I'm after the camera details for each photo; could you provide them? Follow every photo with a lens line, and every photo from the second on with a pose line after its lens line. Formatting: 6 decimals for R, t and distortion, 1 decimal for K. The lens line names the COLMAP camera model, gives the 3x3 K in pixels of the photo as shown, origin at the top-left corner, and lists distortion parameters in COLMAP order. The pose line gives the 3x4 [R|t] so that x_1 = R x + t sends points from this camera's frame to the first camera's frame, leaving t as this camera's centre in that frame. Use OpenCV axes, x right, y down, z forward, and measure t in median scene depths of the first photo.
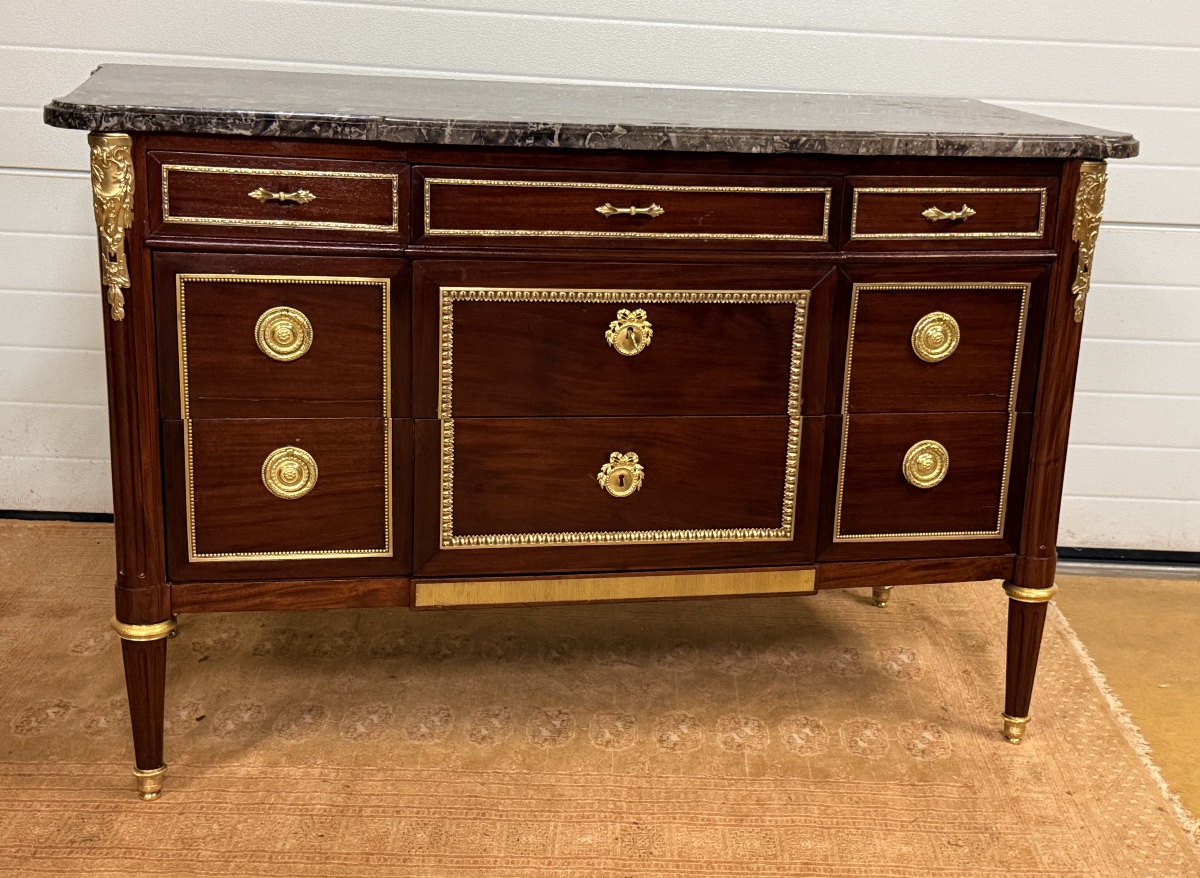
lens RADIAL K [[1707.6, 0, 695.6], [0, 1707.6, 476.9], [0, 0, 1]] dist [0.185042, -0.434510]
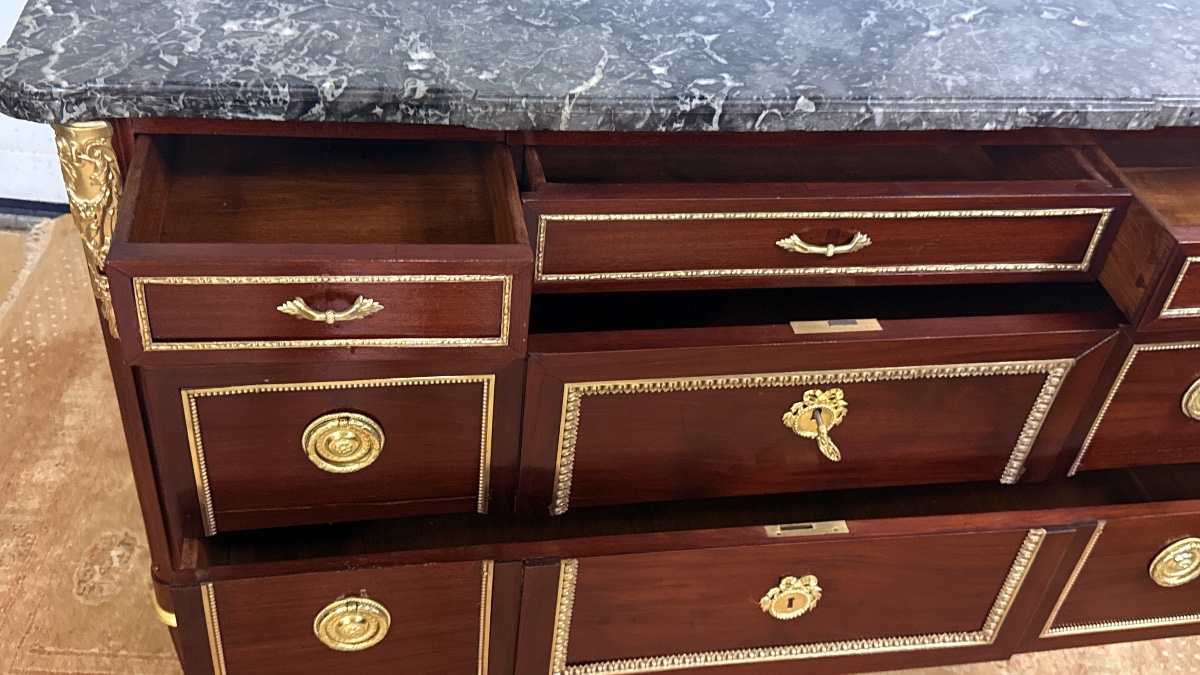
lens RADIAL K [[1193.5, 0, 613.4], [0, 1193.5, 341.8], [0, 0, 1]] dist [0.189982, -0.474719]
pose [[0.996515, 0.080468, -0.021987, -0.098651], [-0.066357, 0.924400, 0.375608, -0.277747], [0.050549, -0.372840, 0.926518, 0.479868]]
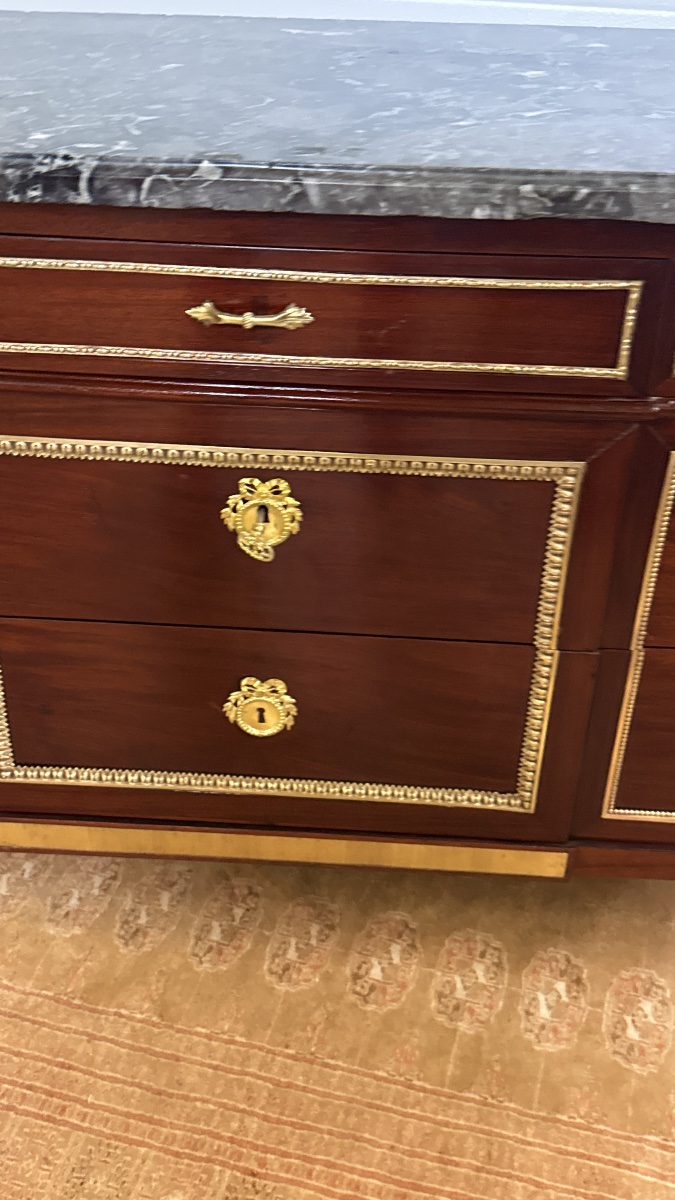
lens RADIAL K [[1199.2, 0, 321.5], [0, 1199.2, 597.3], [0, 0, 1]] dist [0.182147, -0.464777]
pose [[0.953131, 0.133367, -0.271578, 0.099361], [-0.054854, 0.958902, 0.278383, -0.173807], [0.297544, -0.250438, 0.921275, 0.610681]]
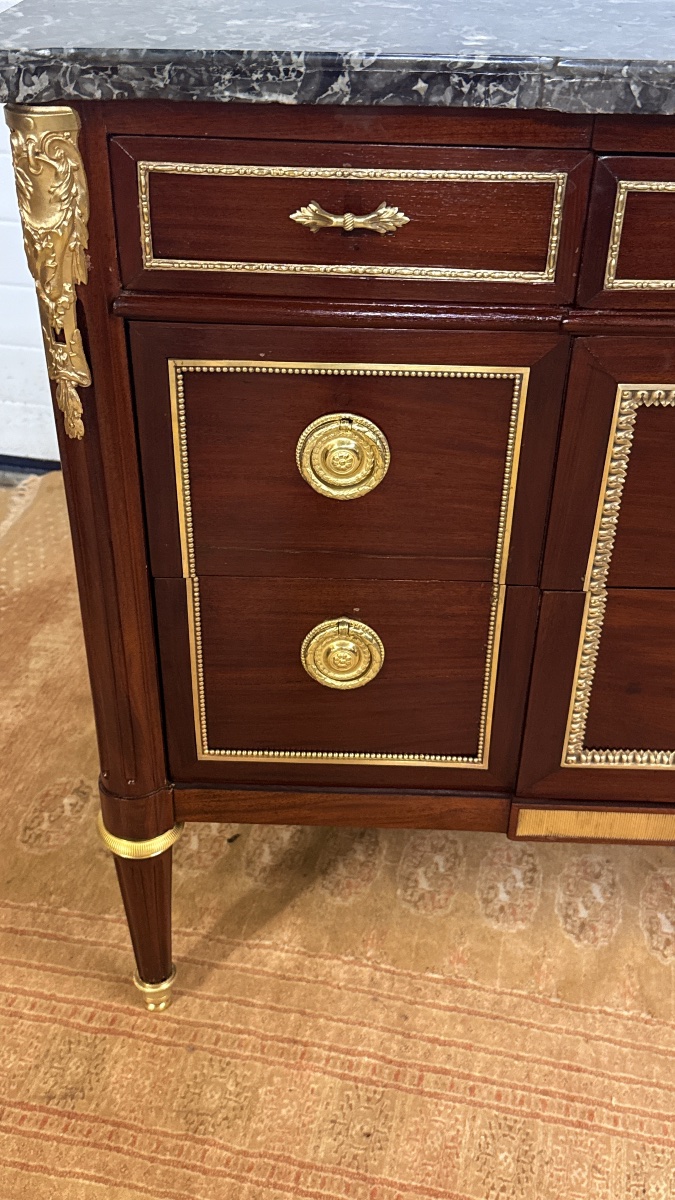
lens RADIAL K [[1193.5, 0, 323.2], [0, 1193.5, 606.9], [0, 0, 1]] dist [0.189982, -0.474719]
pose [[0.964055, 0.108411, -0.242581, -0.132749], [-0.035896, 0.957745, 0.285369, -0.143572], [0.263268, -0.266403, 0.927210, 0.573951]]
